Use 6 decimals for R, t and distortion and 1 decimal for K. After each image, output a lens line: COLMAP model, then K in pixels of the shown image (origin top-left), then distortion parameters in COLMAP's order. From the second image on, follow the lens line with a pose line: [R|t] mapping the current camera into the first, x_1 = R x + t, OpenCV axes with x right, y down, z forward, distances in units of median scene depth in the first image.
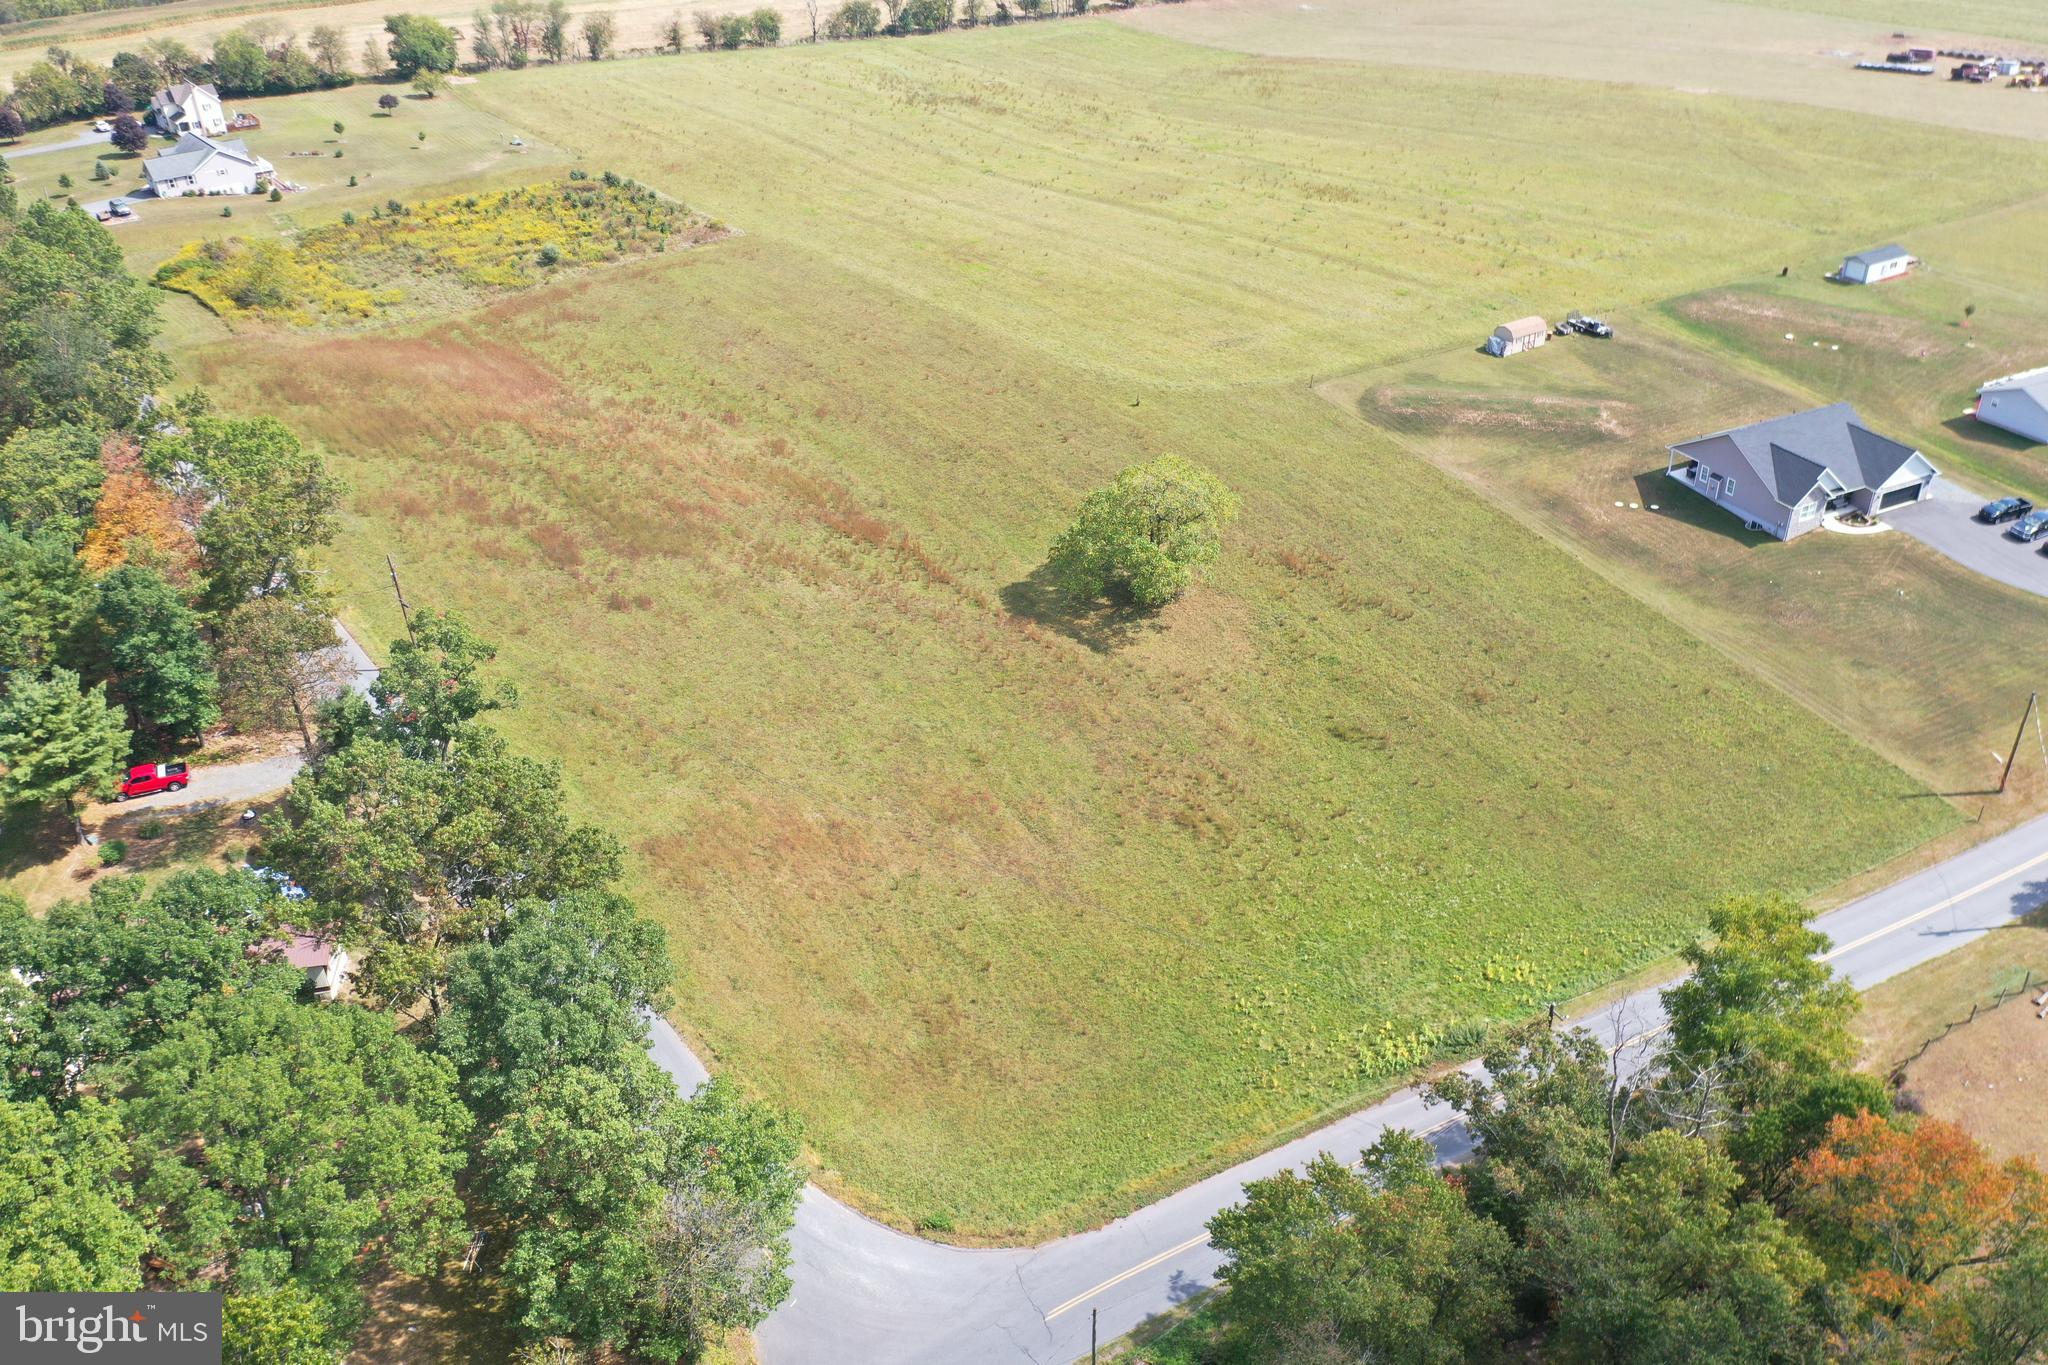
lens RADIAL K [[1616.8, 0, 1018.5], [0, 1616.8, 675.4], [0, 0, 1]] dist [0.002901, -0.013922]
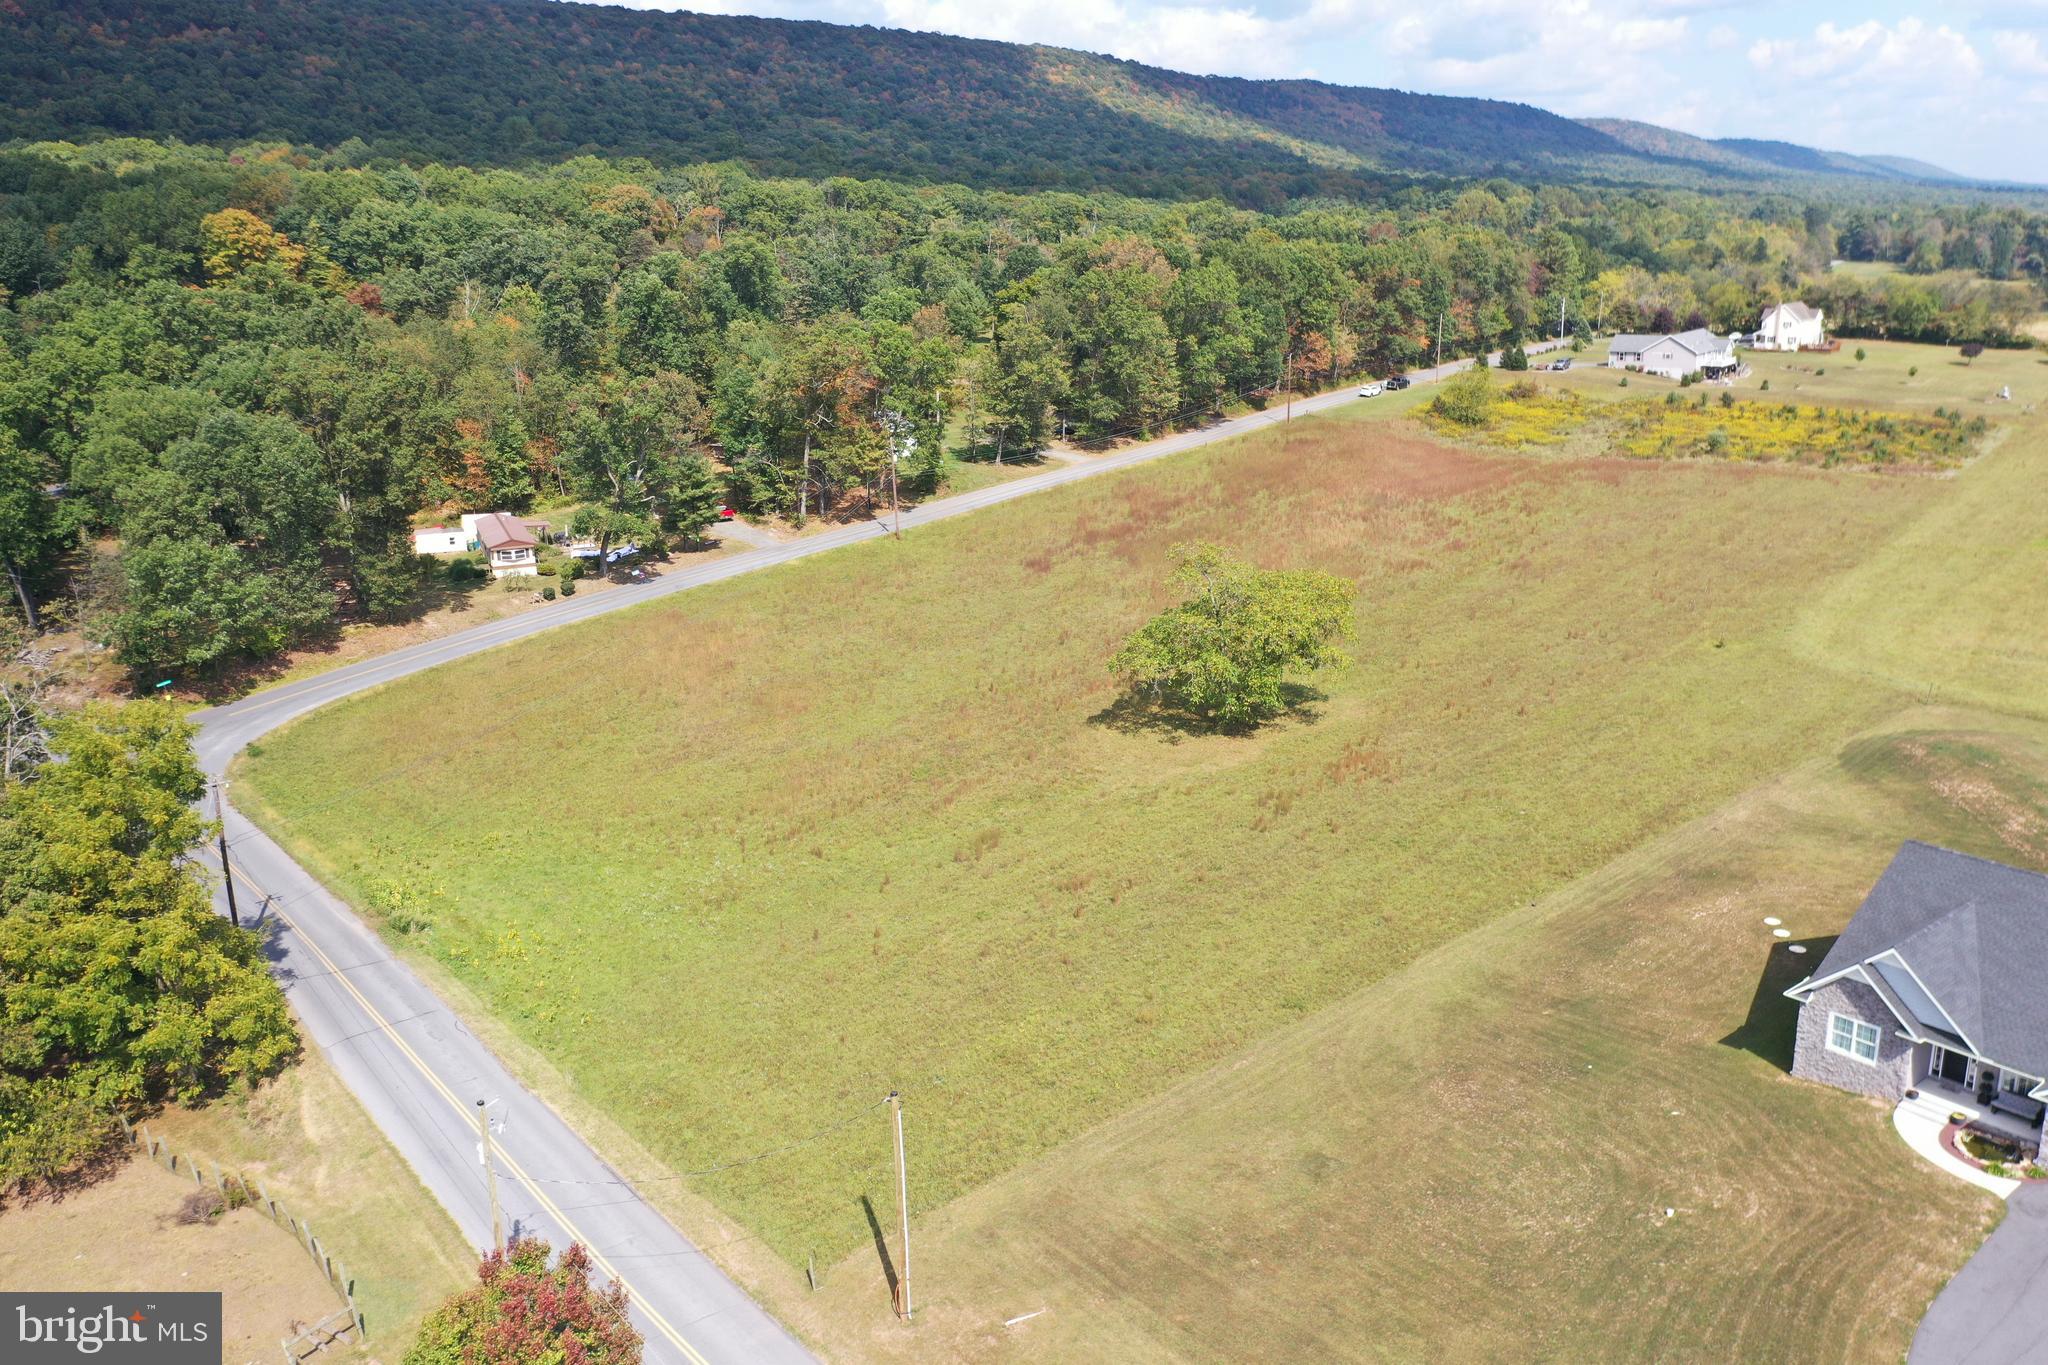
lens RADIAL K [[1616.8, 0, 1018.5], [0, 1616.8, 675.4], [0, 0, 1]] dist [0.002901, -0.013922]
pose [[0.228599, 0.292625, -0.928500, 0.633793], [-0.491875, 0.857781, 0.149237, -0.109627], [0.840120, 0.422591, 0.340023, 0.505778]]
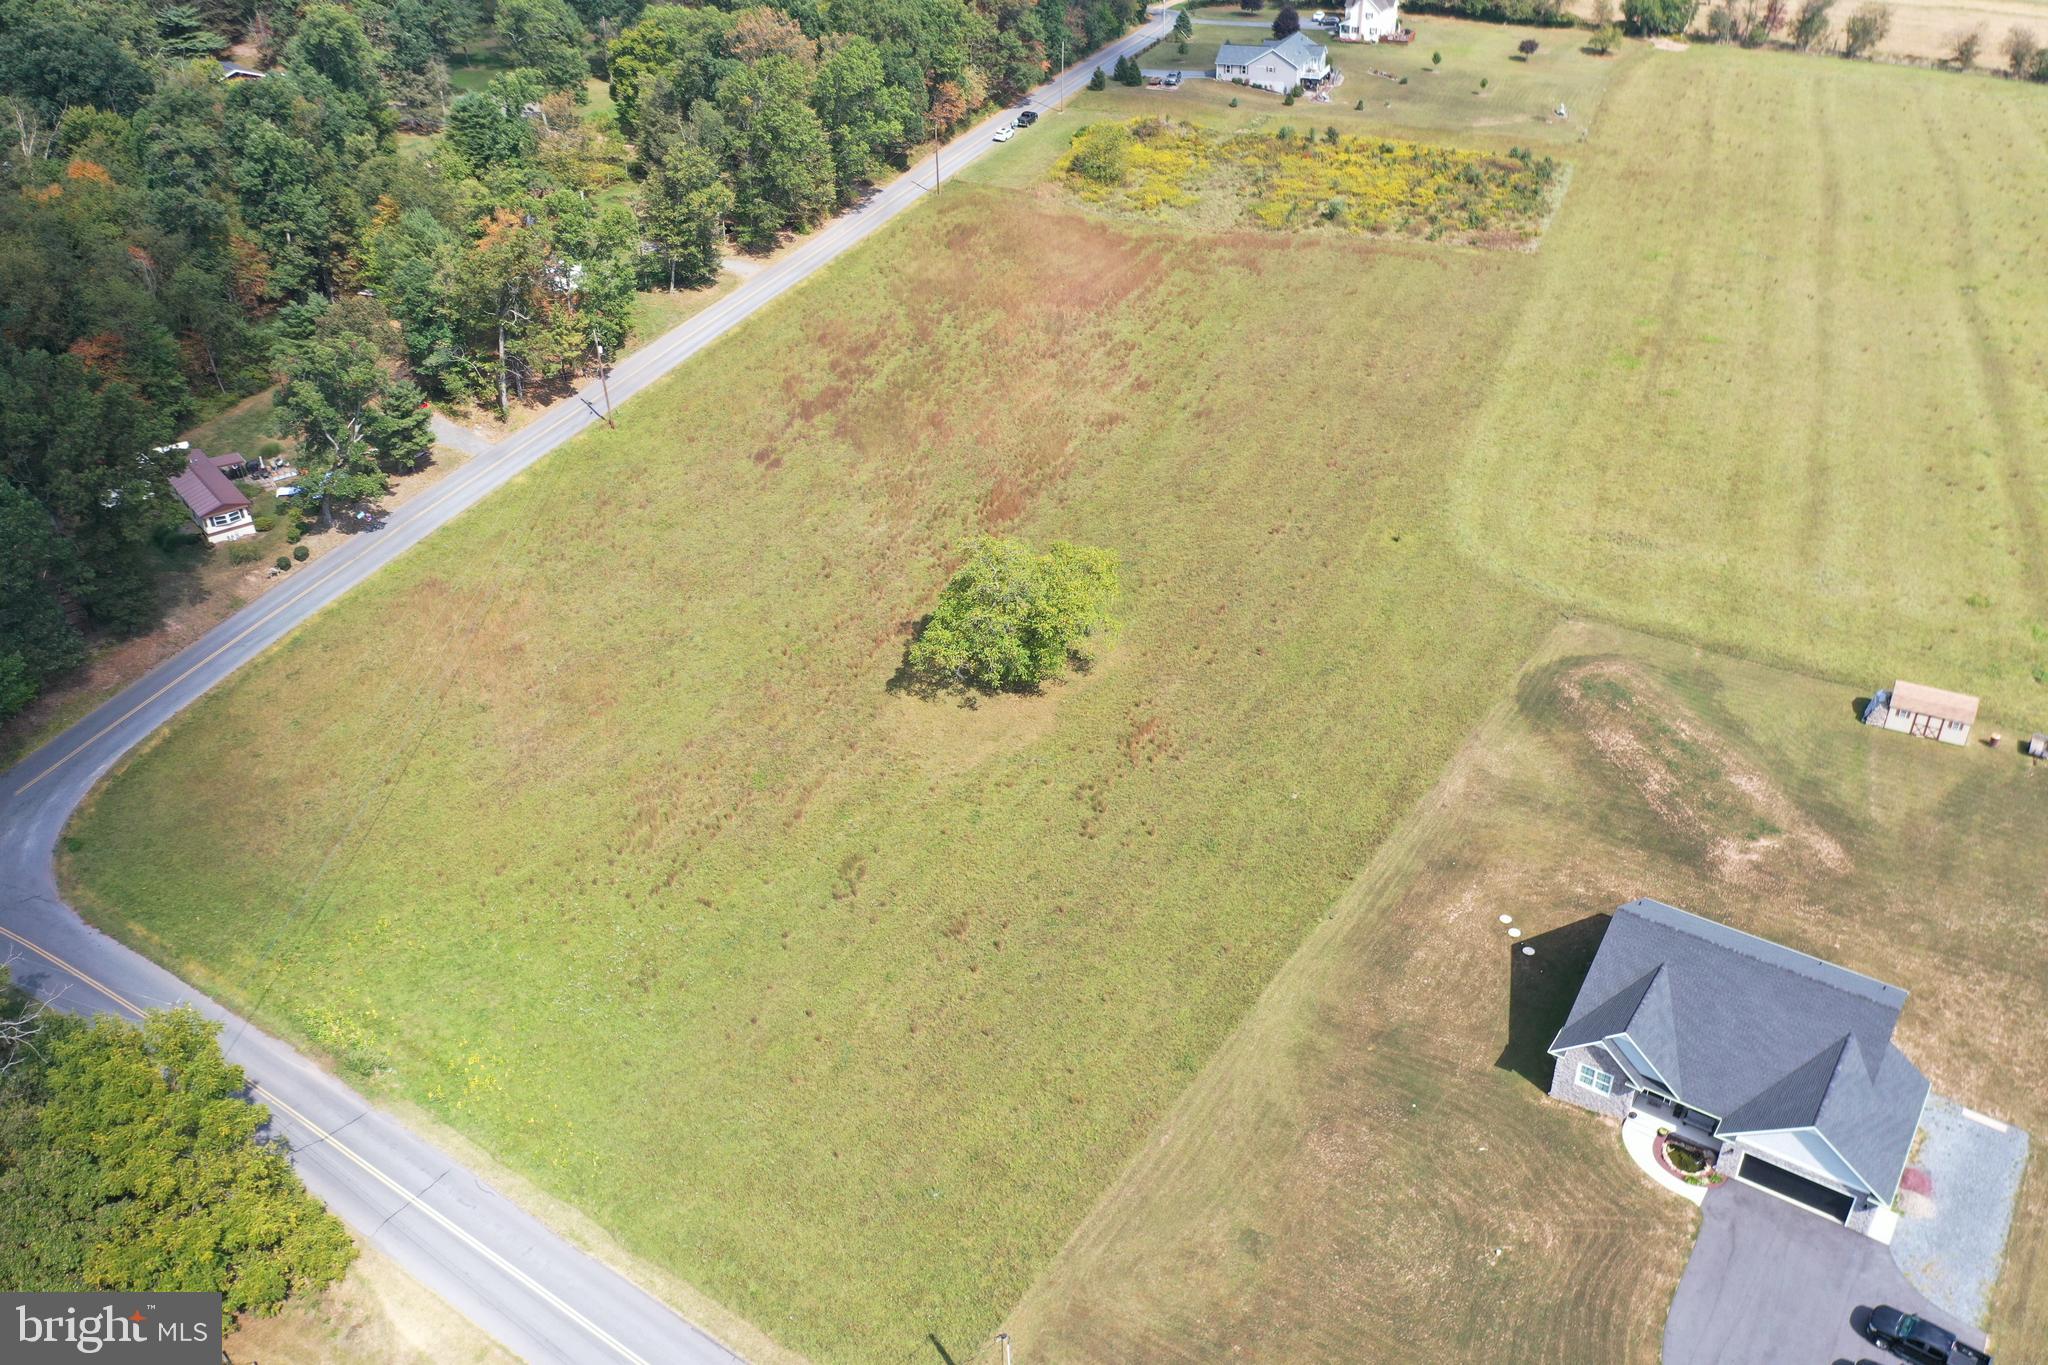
lens RADIAL K [[1616.8, 0, 1018.5], [0, 1616.8, 675.4], [0, 0, 1]] dist [0.002901, -0.013922]
pose [[0.490575, 0.479676, -0.727494, 0.592752], [-0.450073, 0.854357, 0.259823, -0.229314], [0.746170, 0.199963, 0.635016, 0.341902]]
